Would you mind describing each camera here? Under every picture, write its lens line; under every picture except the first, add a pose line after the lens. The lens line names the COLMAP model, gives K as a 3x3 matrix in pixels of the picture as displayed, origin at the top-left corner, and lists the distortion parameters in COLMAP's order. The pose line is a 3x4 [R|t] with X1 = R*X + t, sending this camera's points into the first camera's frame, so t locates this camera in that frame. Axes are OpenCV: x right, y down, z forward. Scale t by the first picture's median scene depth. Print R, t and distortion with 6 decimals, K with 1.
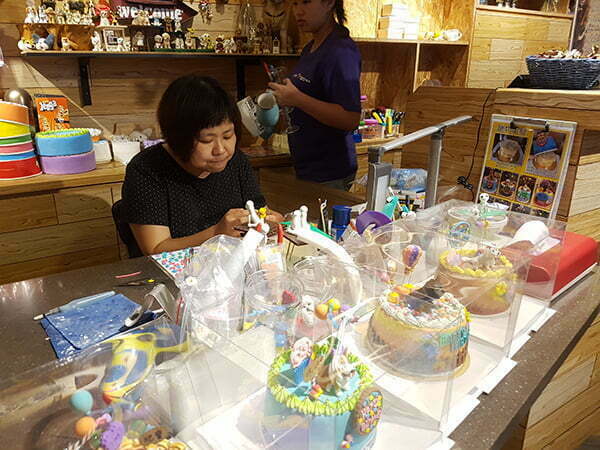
lens RADIAL K [[452.5, 0, 300.0], [0, 452.5, 212.2], [0, 0, 1]] dist [-0.007820, -0.005362]
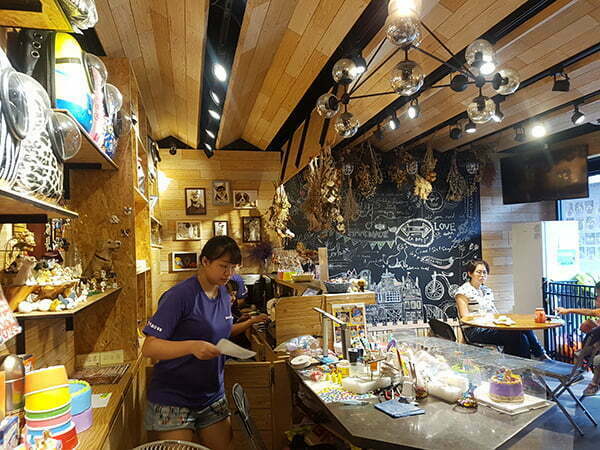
lens RADIAL K [[456.0, 0, 298.8], [0, 456.0, 233.1], [0, 0, 1]] dist [0.193110, -0.318349]
pose [[0.354120, 0.009387, 0.935153, -1.222119], [0.315377, 0.940176, -0.128863, -0.195987], [-0.880418, 0.340559, 0.329974, 0.117658]]
